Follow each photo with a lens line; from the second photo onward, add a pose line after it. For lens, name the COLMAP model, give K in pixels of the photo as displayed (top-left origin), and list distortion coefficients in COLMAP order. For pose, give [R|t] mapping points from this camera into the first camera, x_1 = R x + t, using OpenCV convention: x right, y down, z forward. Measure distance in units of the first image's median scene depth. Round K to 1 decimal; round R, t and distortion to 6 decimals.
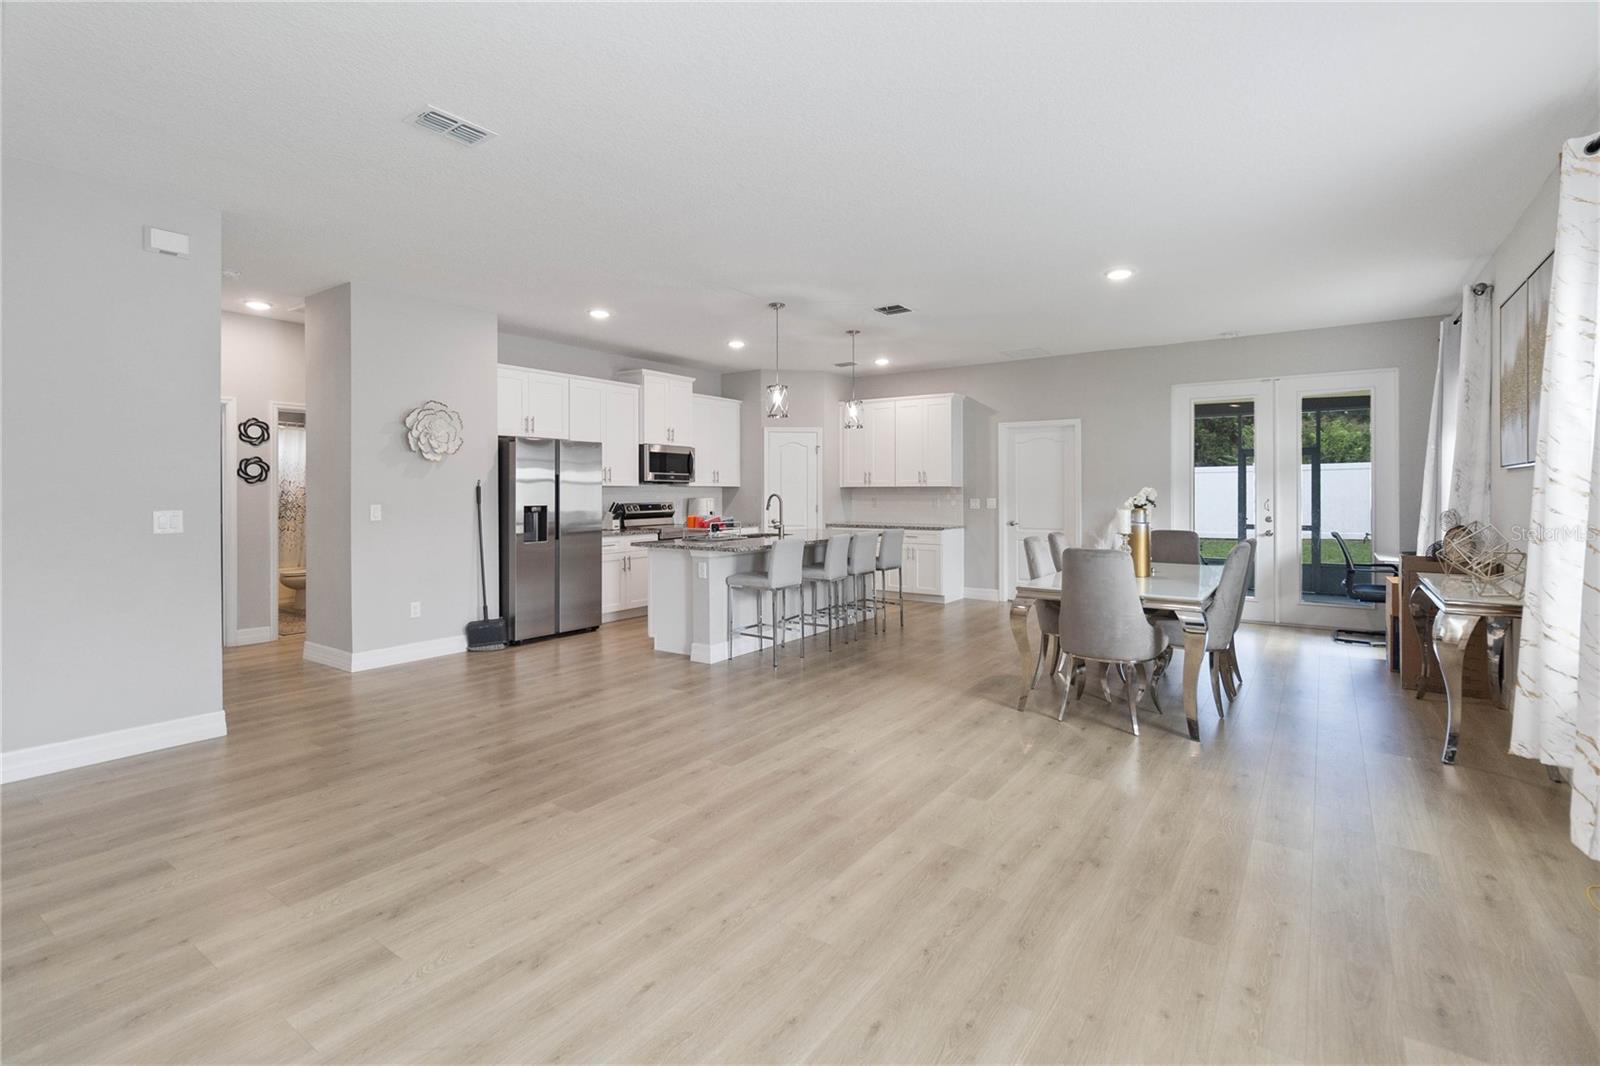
lens RADIAL K [[739.1, 0, 819.1], [0, 739.1, 495.7], [0, 0, 1]] dist [-0.000984, 0.000681]
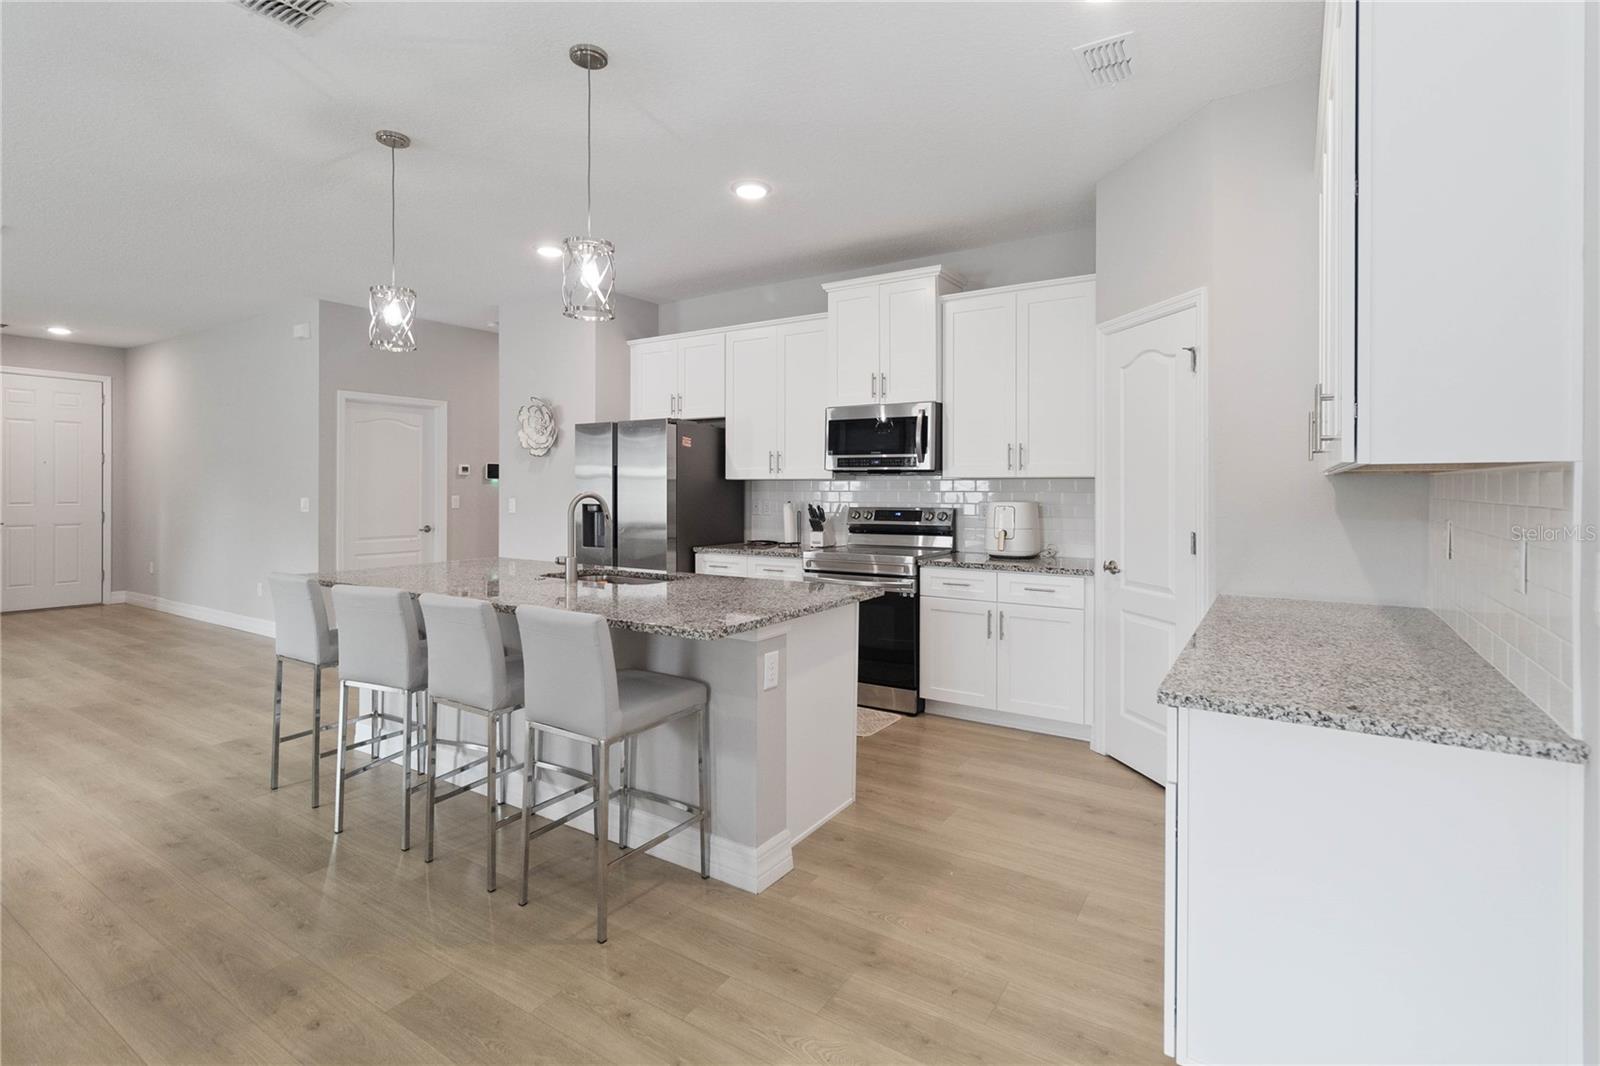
lens RADIAL K [[739.1, 0, 812.4], [0, 739.1, 487.2], [0, 0, 1]] dist [-0.000984, 0.000681]
pose [[0.035209, 0.004865, -0.999368, 0.350865], [-0.010389, 0.999936, 0.004502, -0.007927], [0.999326, 0.010224, 0.035257, 0.930941]]
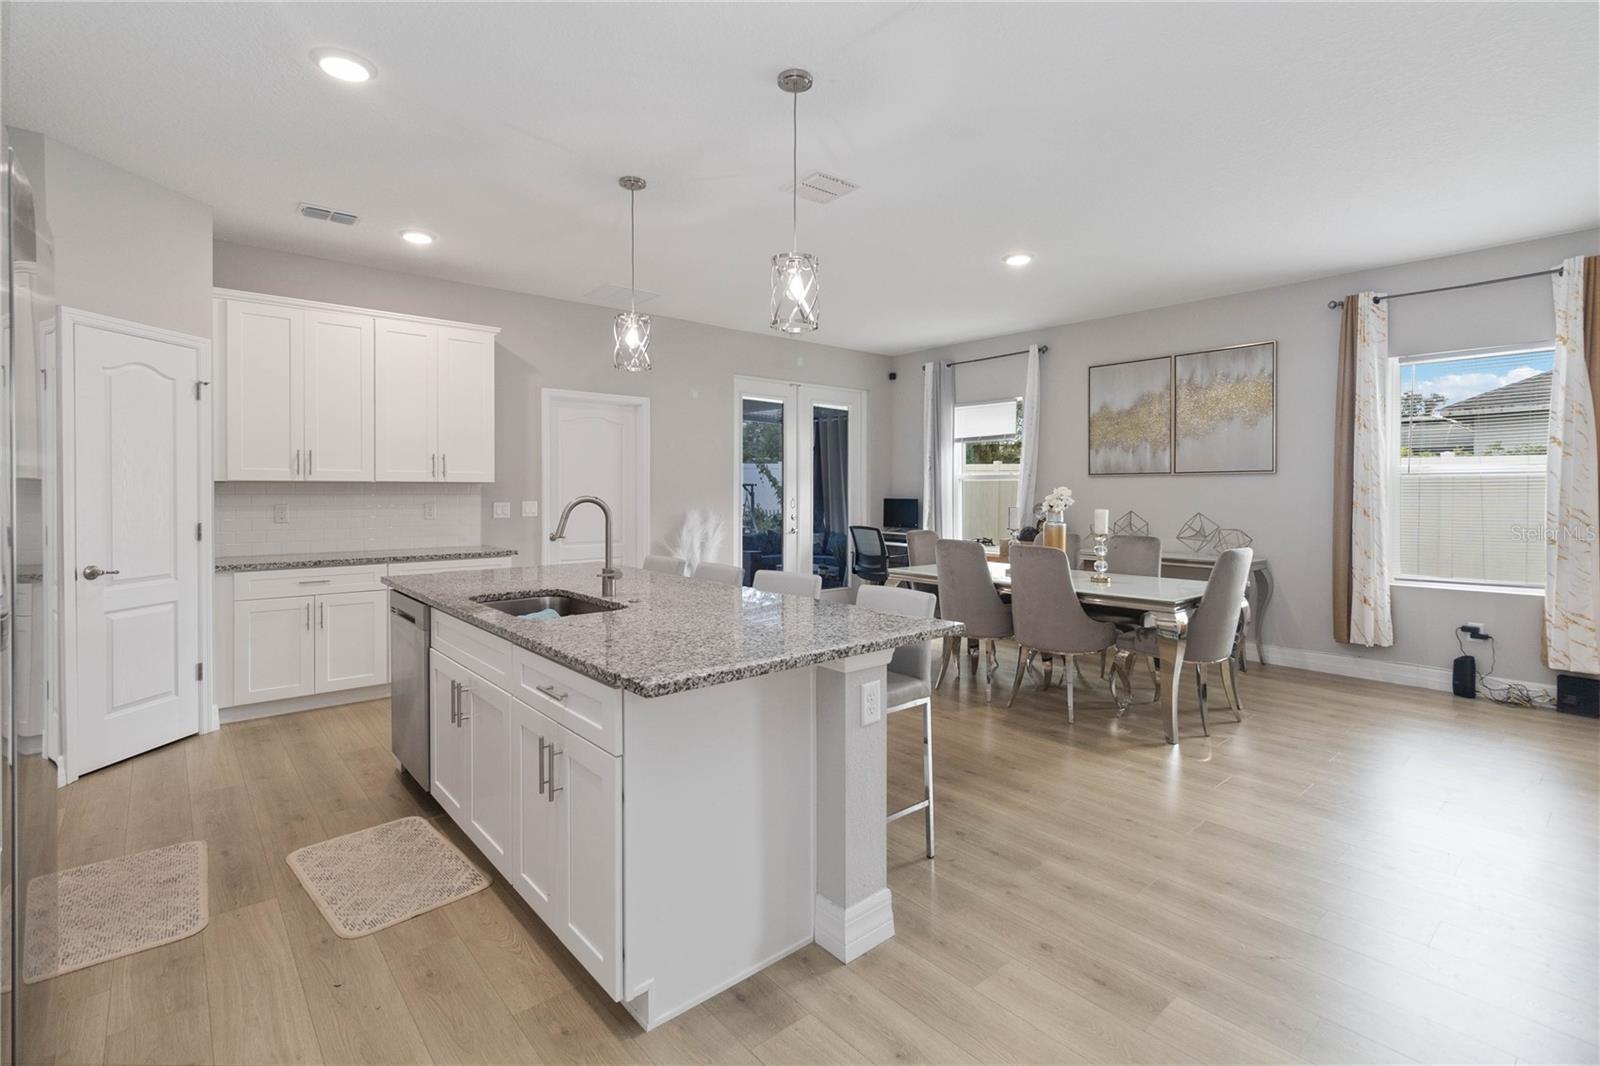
lens RADIAL K [[739.1, 0, 816.3], [0, 739.1, 493.8], [0, 0, 1]] dist [-0.000984, 0.000681]
pose [[0.259150, -0.003559, 0.965831, -0.362807], [0.003941, 0.999989, 0.002628, -0.003866], [-0.965829, 0.003126, 0.259161, 0.636533]]
